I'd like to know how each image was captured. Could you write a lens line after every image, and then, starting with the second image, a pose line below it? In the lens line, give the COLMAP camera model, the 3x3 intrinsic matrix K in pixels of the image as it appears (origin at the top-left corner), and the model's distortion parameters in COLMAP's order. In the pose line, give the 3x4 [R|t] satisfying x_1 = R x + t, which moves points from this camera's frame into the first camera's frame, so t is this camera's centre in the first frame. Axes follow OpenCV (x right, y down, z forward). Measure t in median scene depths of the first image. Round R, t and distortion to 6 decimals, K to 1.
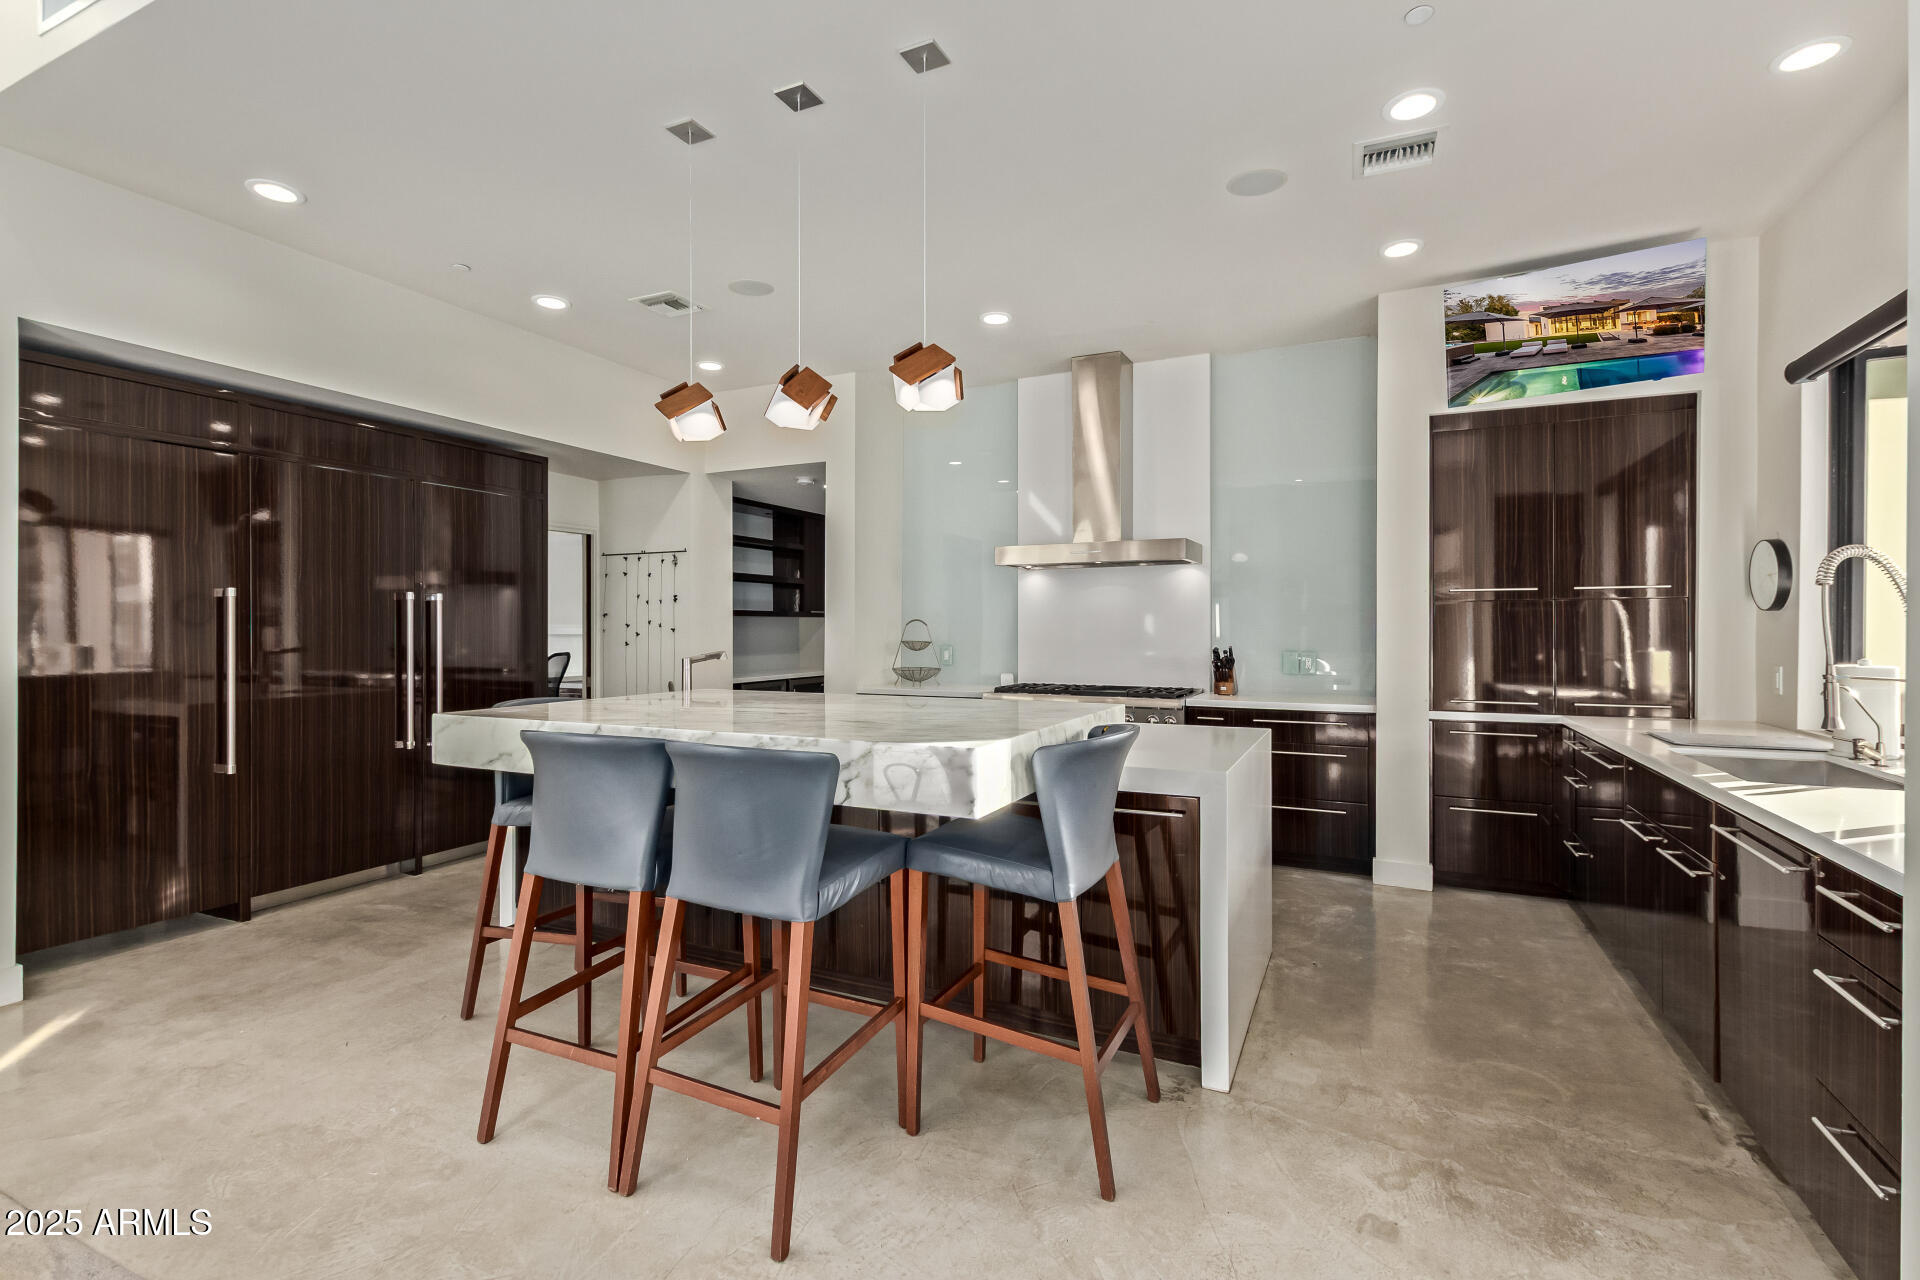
lens RADIAL K [[875.1, 0, 966.2], [0, 875.1, 634.5], [0, 0, 1]] dist [0.001472, -0.001695]
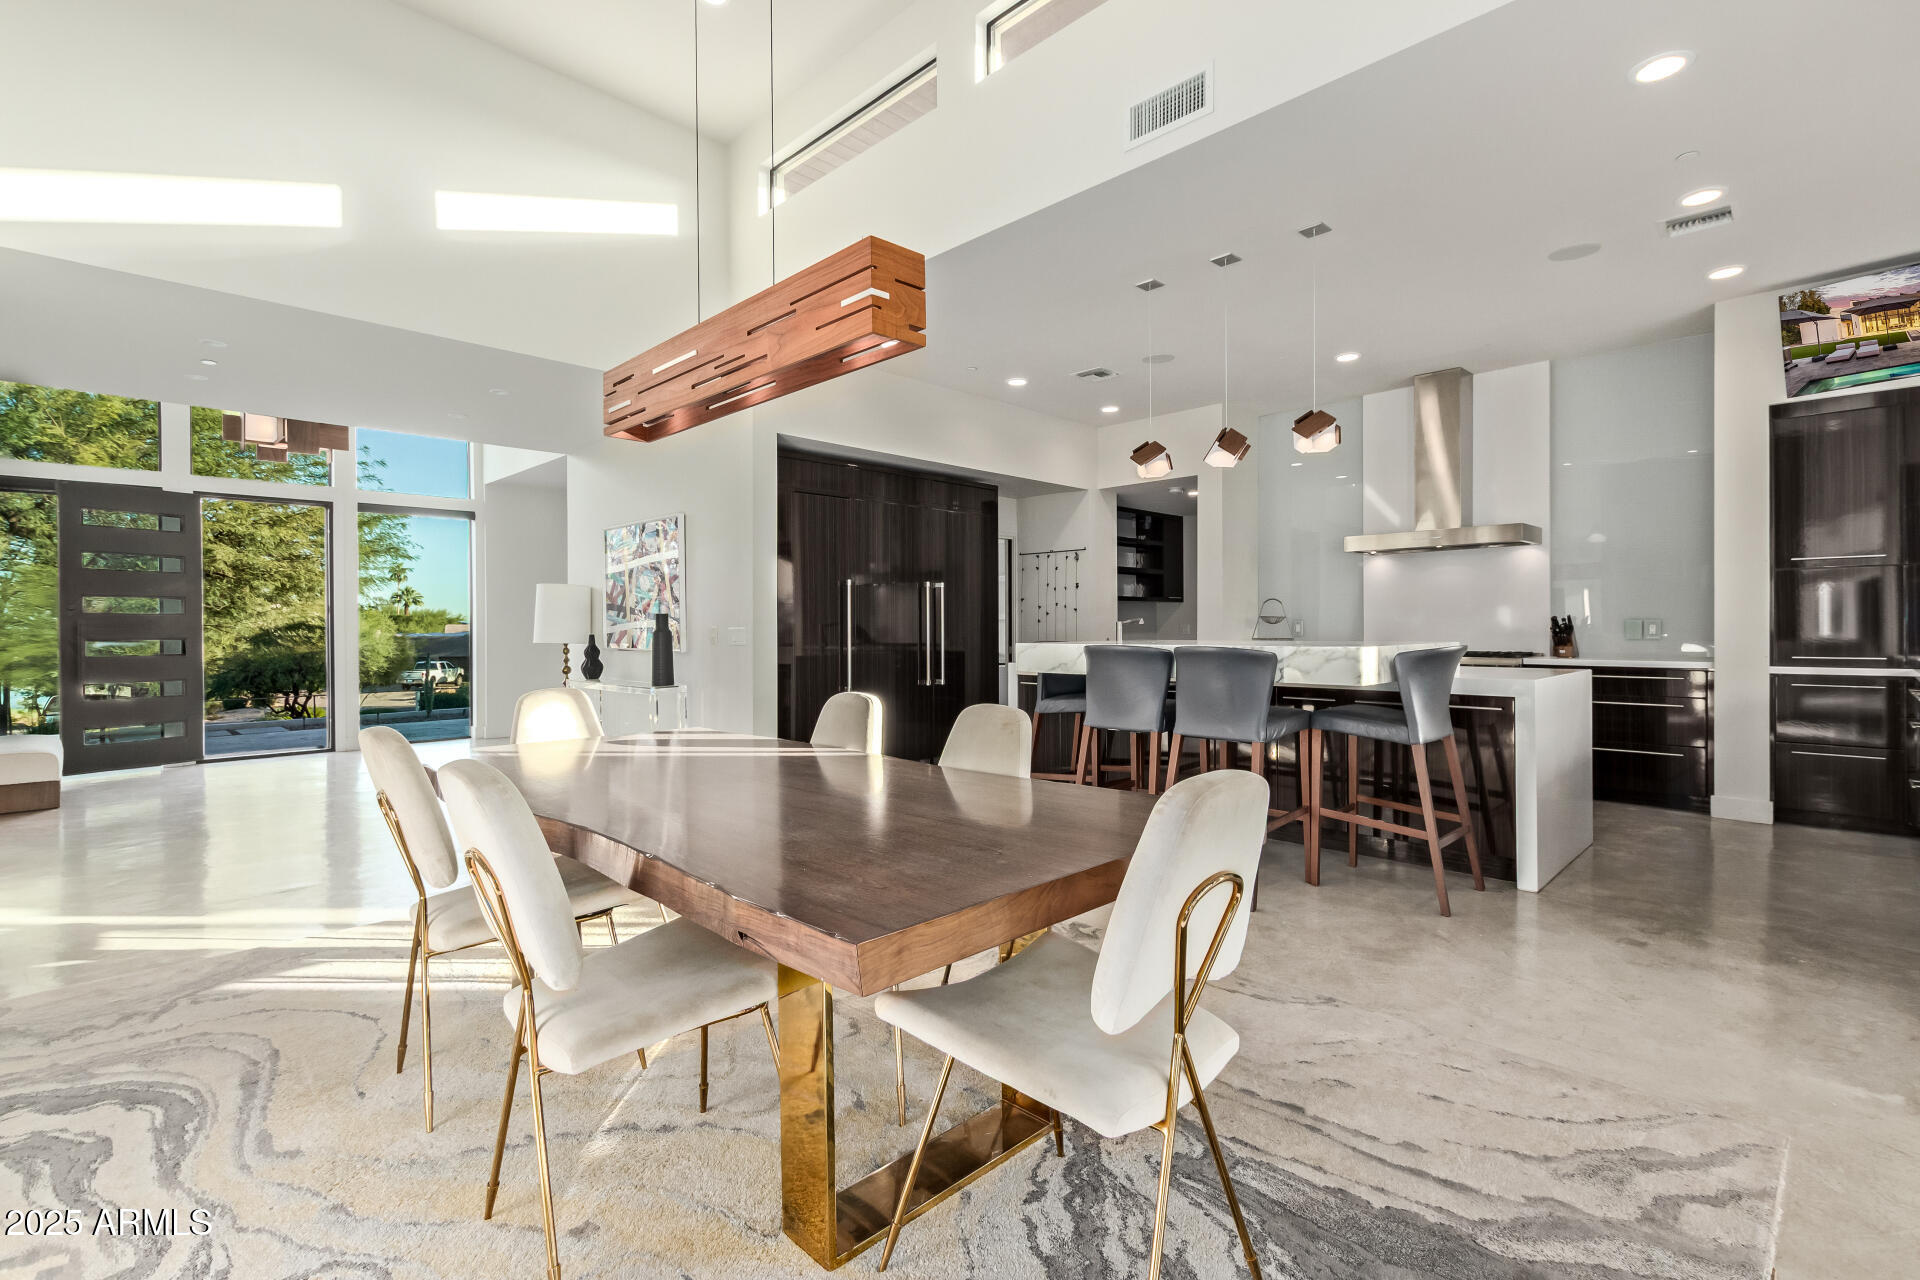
lens RADIAL K [[875.1, 0, 958.0], [0, 875.1, 630.5], [0, 0, 1]] dist [0.001472, -0.001695]
pose [[0.937637, -0.002841, -0.347604, -0.059516], [0.001944, 0.999994, -0.002929, 0.040848], [0.347610, 0.002070, 0.937637, -0.412614]]
